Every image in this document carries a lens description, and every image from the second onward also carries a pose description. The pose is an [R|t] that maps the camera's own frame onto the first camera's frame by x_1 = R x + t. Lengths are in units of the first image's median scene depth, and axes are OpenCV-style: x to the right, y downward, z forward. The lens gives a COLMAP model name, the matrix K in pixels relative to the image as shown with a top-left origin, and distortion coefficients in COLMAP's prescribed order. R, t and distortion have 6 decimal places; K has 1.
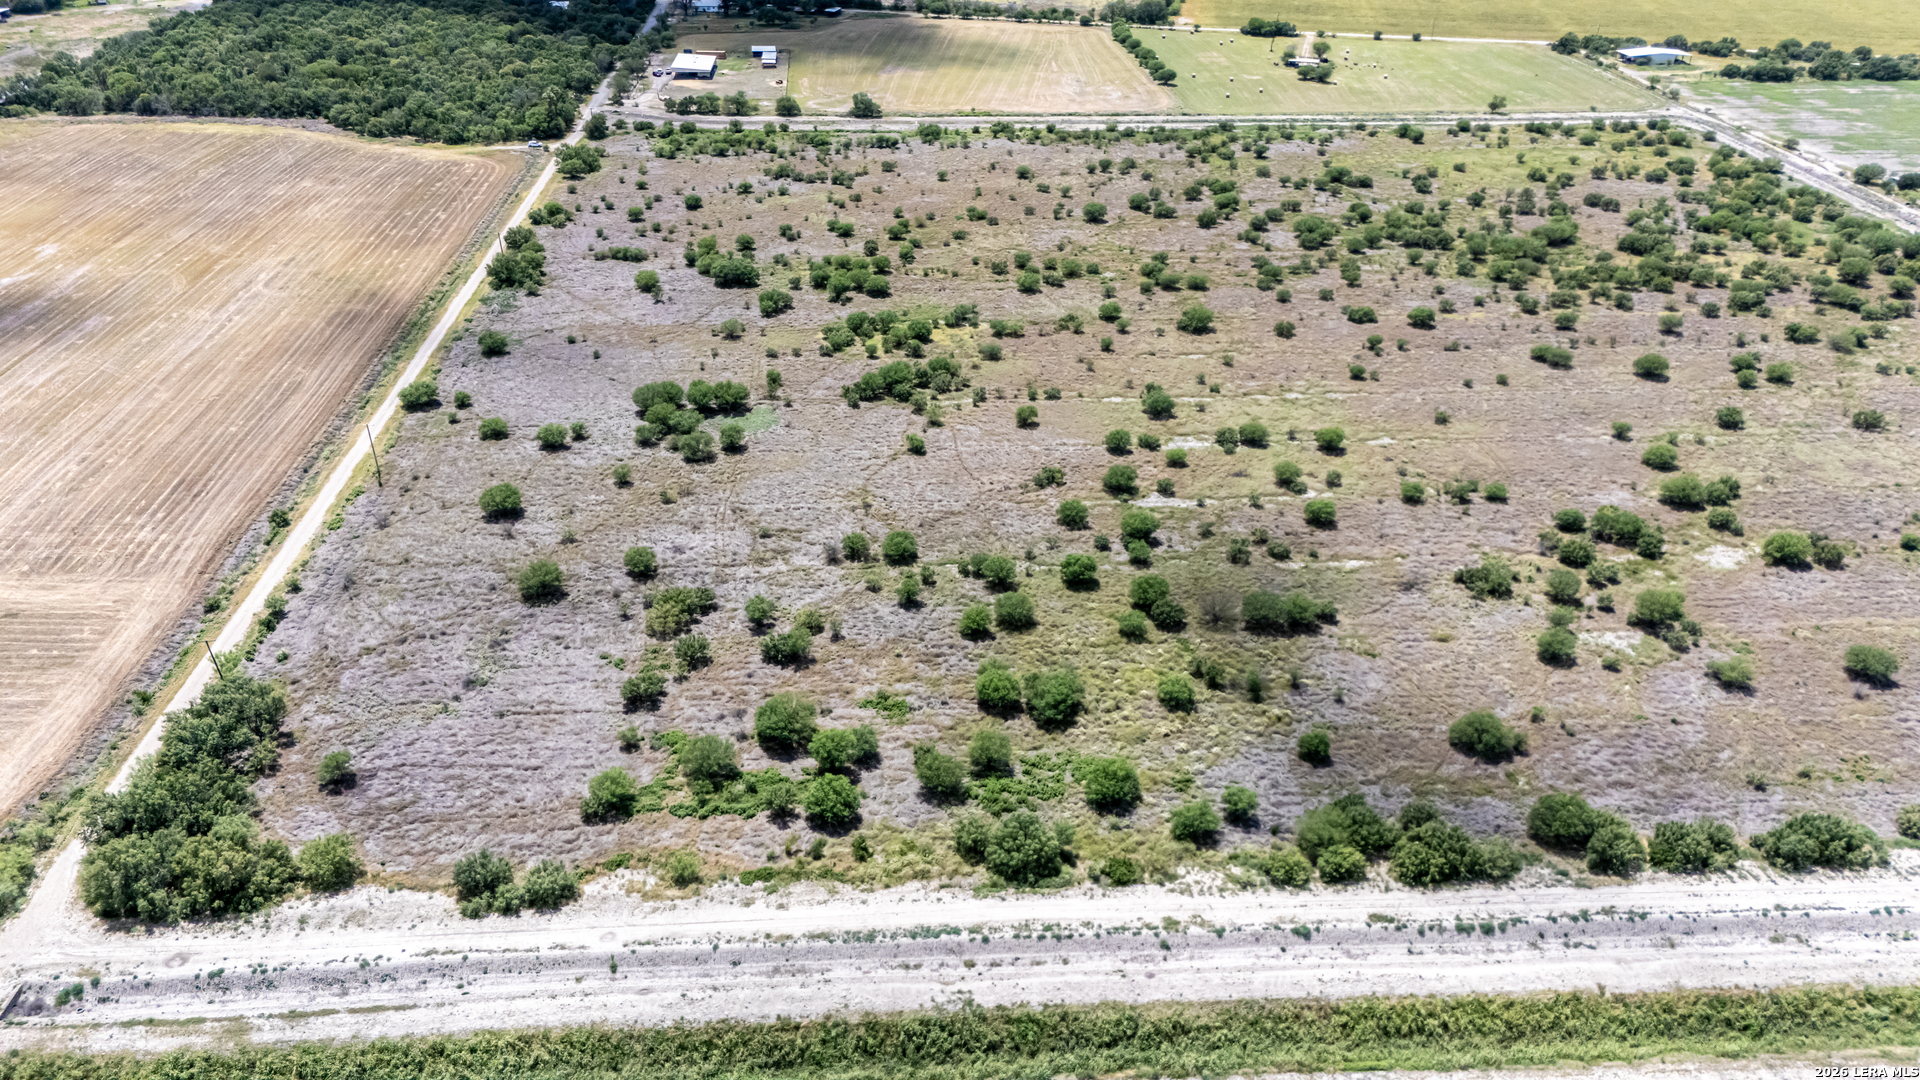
lens RADIAL K [[1406.4, 0, 960.0], [0, 1406.4, 540.0], [0, 0, 1]] dist [0.085307, -0.083909]
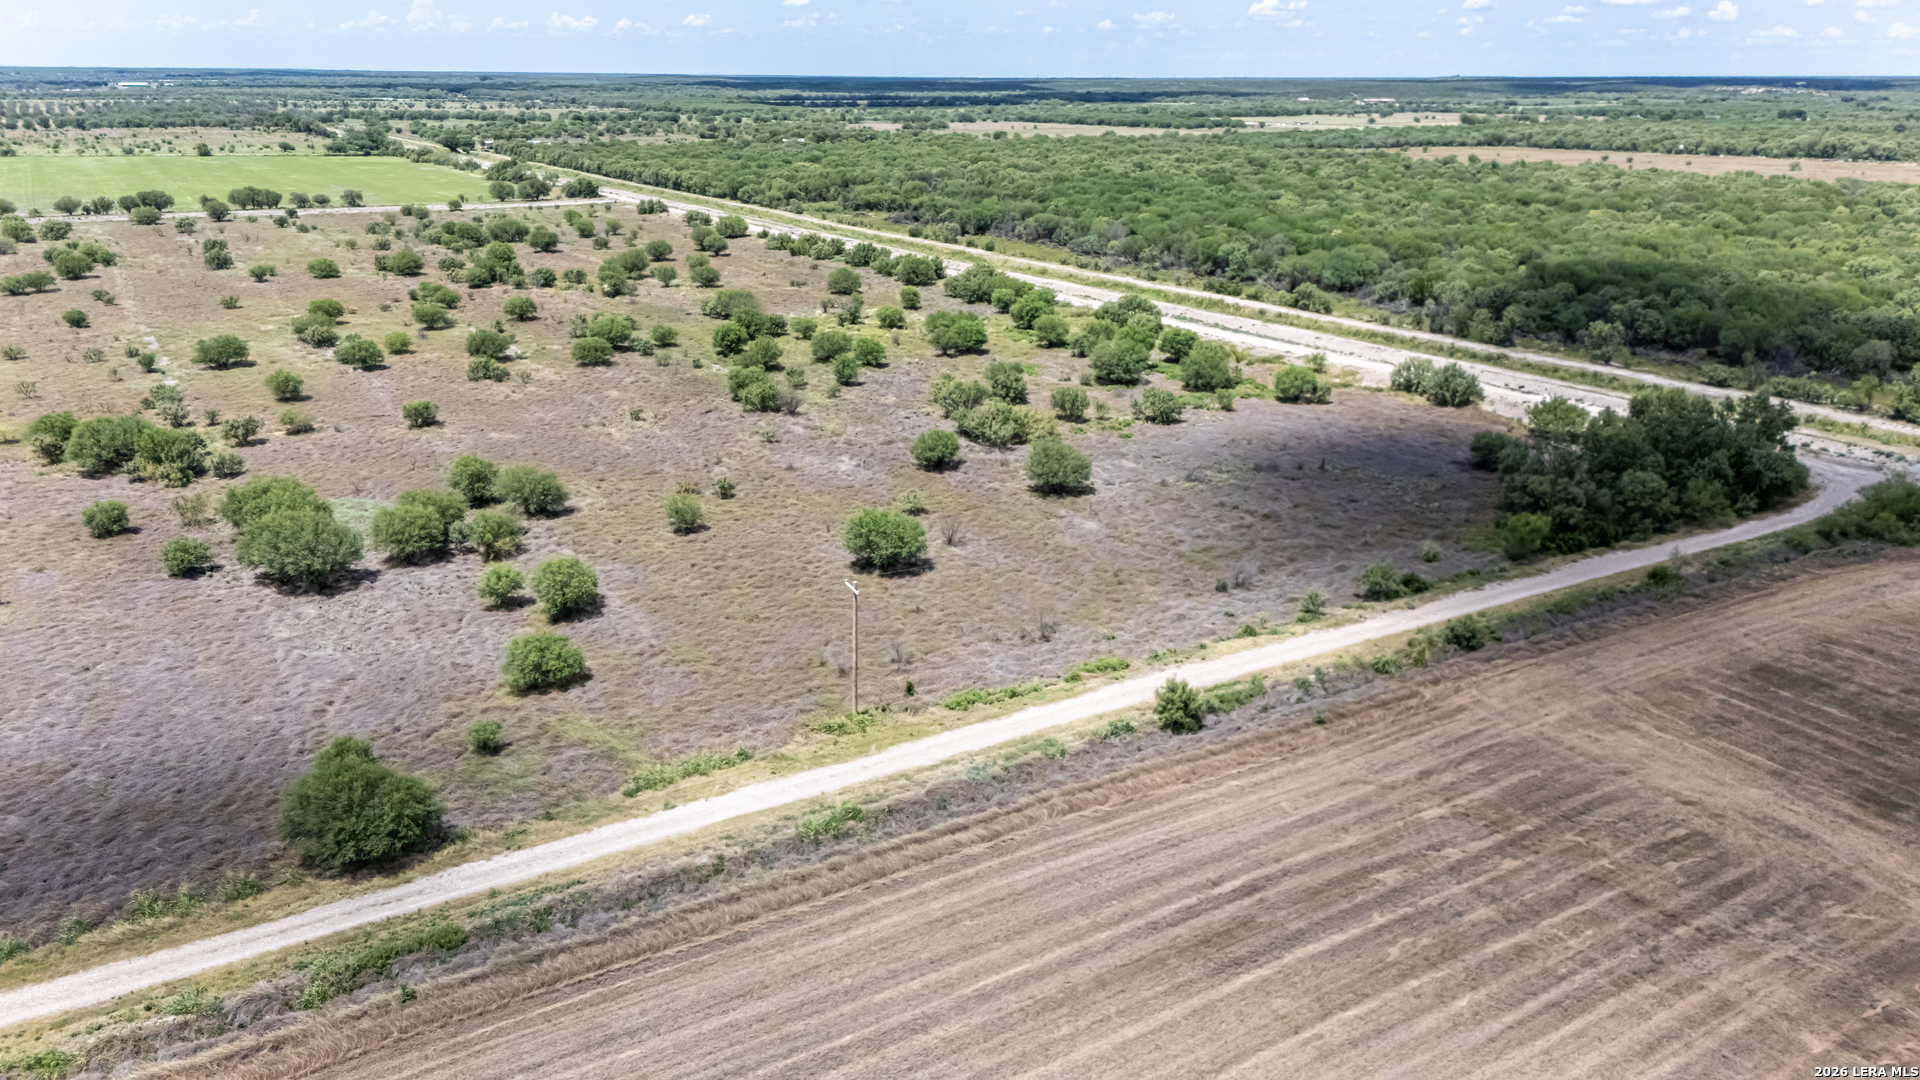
lens RADIAL K [[1406.4, 0, 960.0], [0, 1406.4, 540.0], [0, 0, 1]] dist [0.085307, -0.083909]
pose [[-0.474188, -0.291005, 0.830941, -0.851153], [0.426114, 0.750036, 0.505839, -0.304255], [-0.770437, 0.593938, -0.231656, 1.249321]]
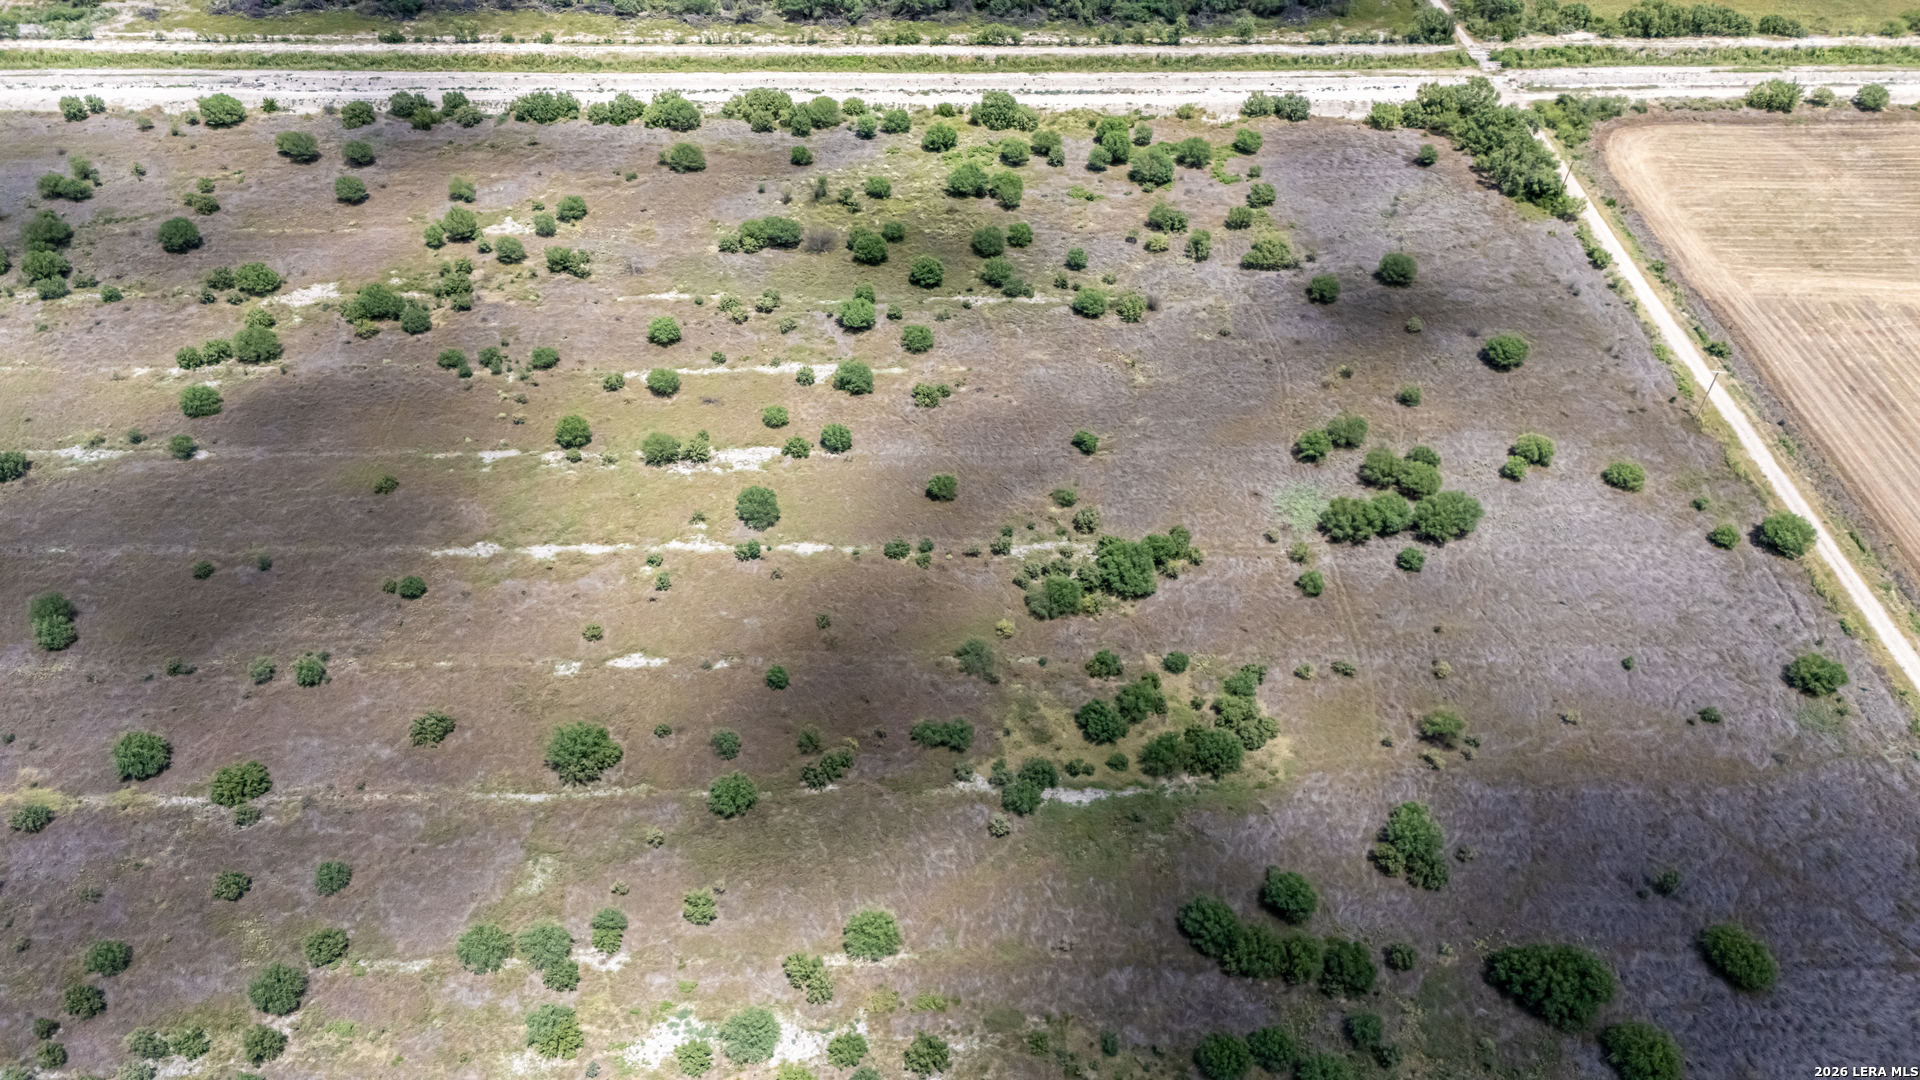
lens RADIAL K [[1386.3, 0, 963.7], [0, 1386.3, 605.2], [0, 0, 1]] dist [0.070795, -0.056509]
pose [[-0.998923, -0.043814, 0.015240, 0.028414], [0.002401, 0.279253, 0.960214, -1.024377], [-0.046326, 0.959217, -0.278847, 1.654659]]
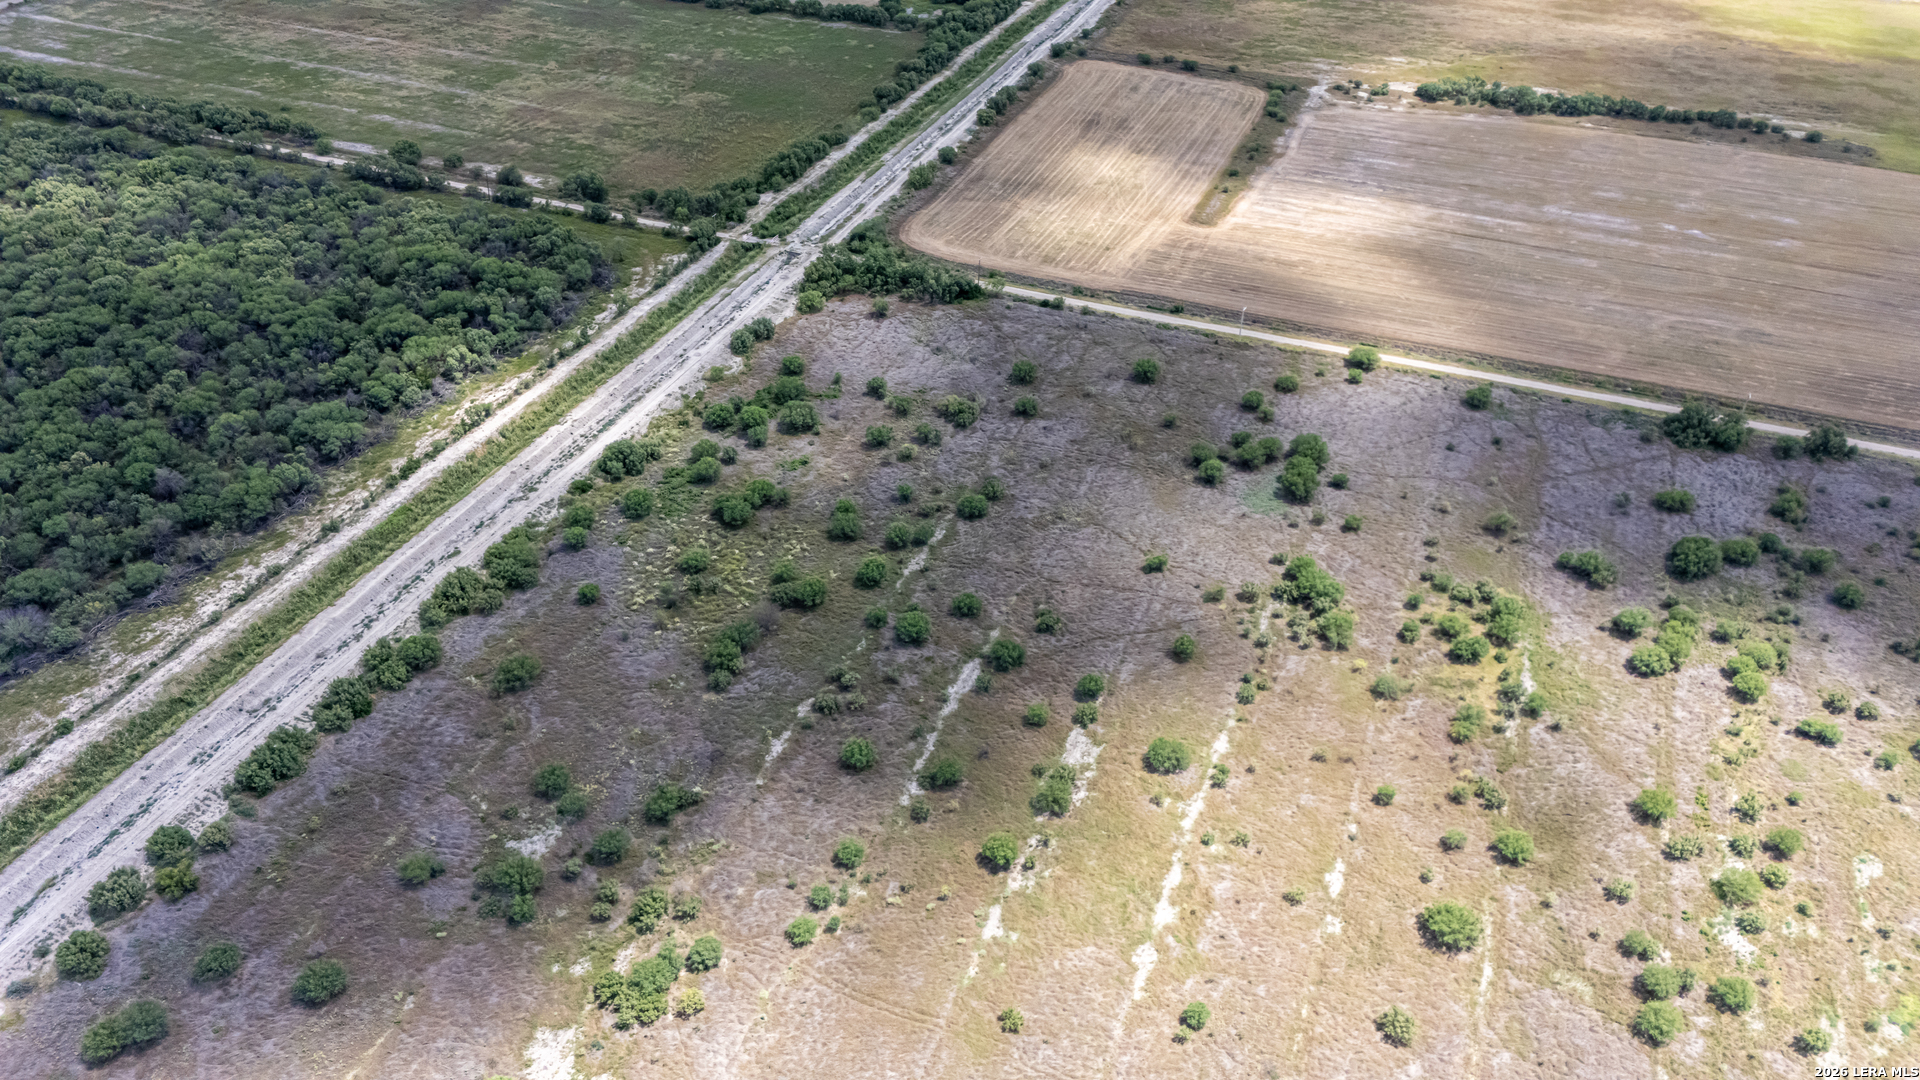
lens RADIAL K [[1381.4, 0, 963.8], [0, 1381.4, 567.6], [0, 0, 1]] dist [0.072116, -0.068256]
pose [[-0.427673, 0.532810, -0.730212, 0.948142], [-0.466391, 0.561921, 0.683172, -0.856692], [0.774322, 0.632739, 0.008180, 1.110944]]
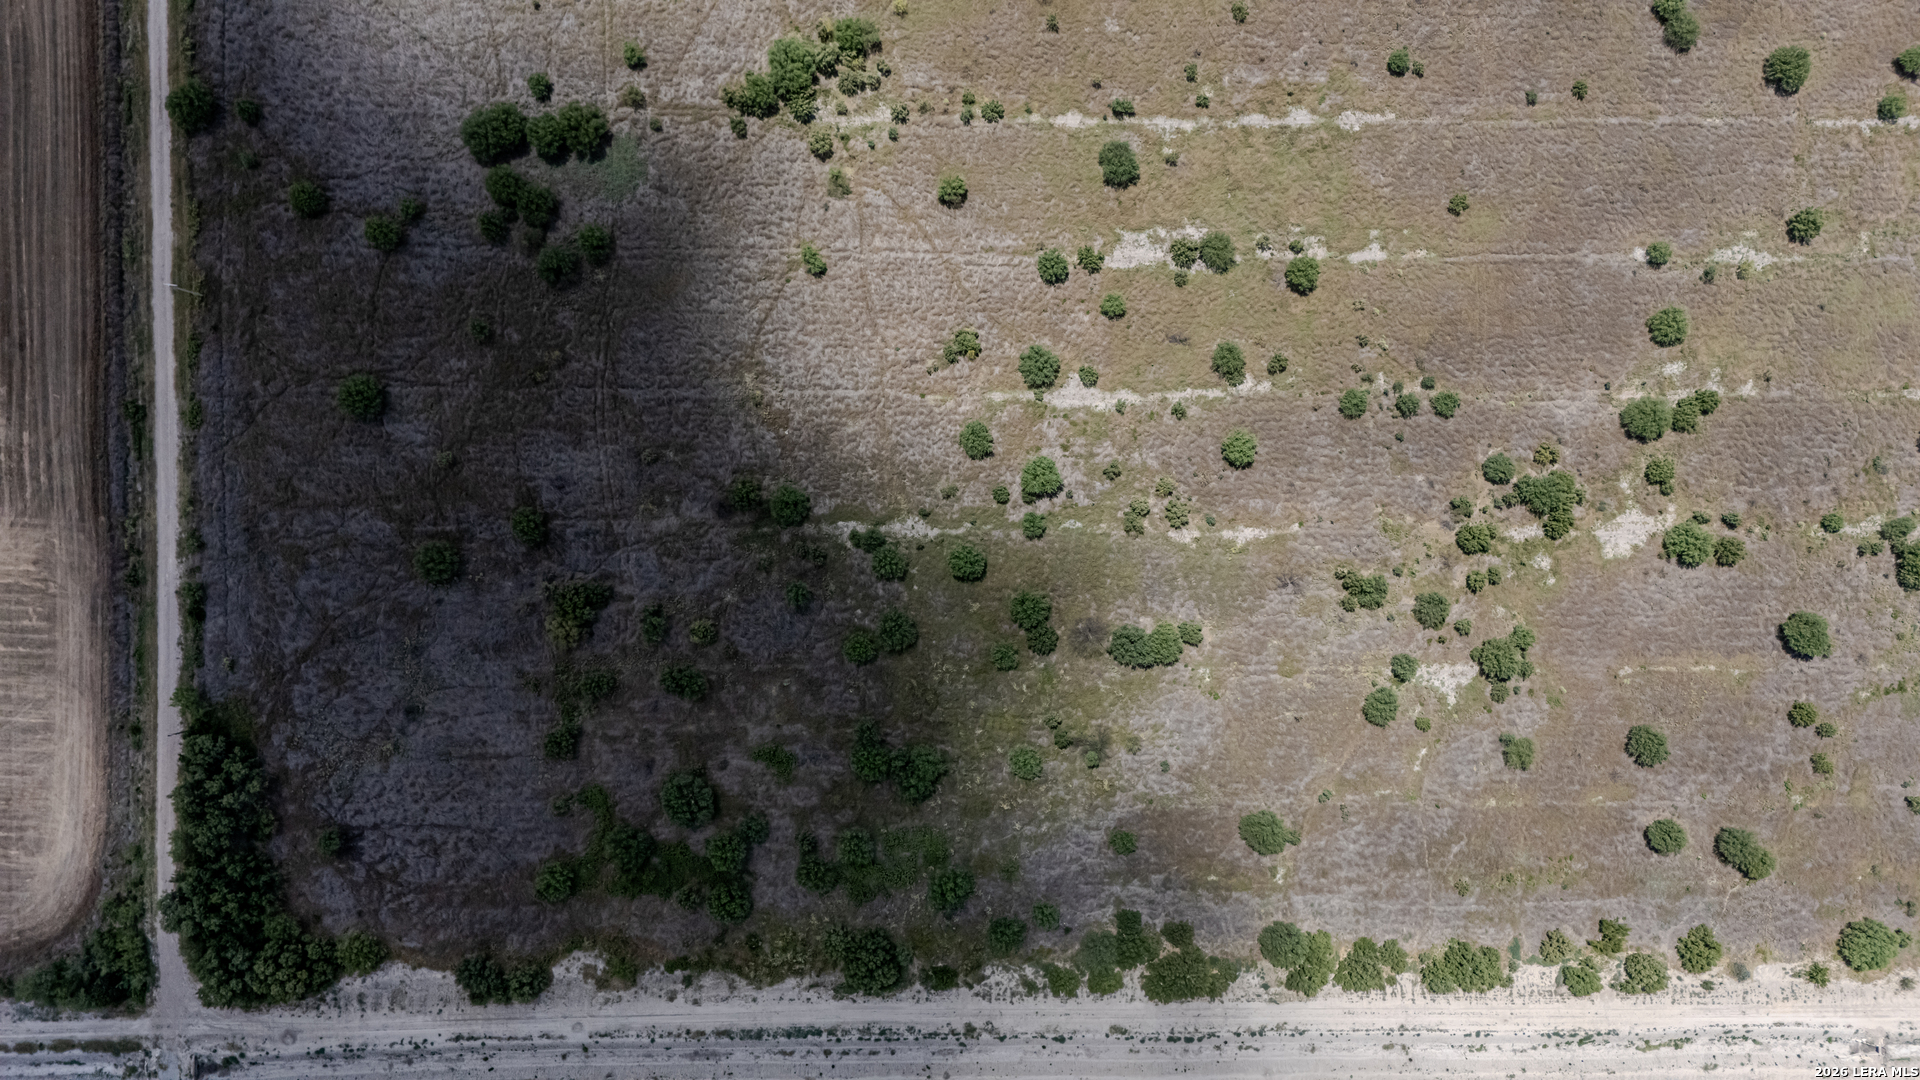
lens RADIAL K [[1381.4, 0, 963.8], [0, 1381.4, 567.6], [0, 0, 1]] dist [0.072116, -0.068256]
pose [[0.998324, 0.057546, 0.006120, 0.081098], [-0.033668, 0.491526, 0.870212, -0.890744], [0.047069, -0.868960, 0.492639, 0.538012]]
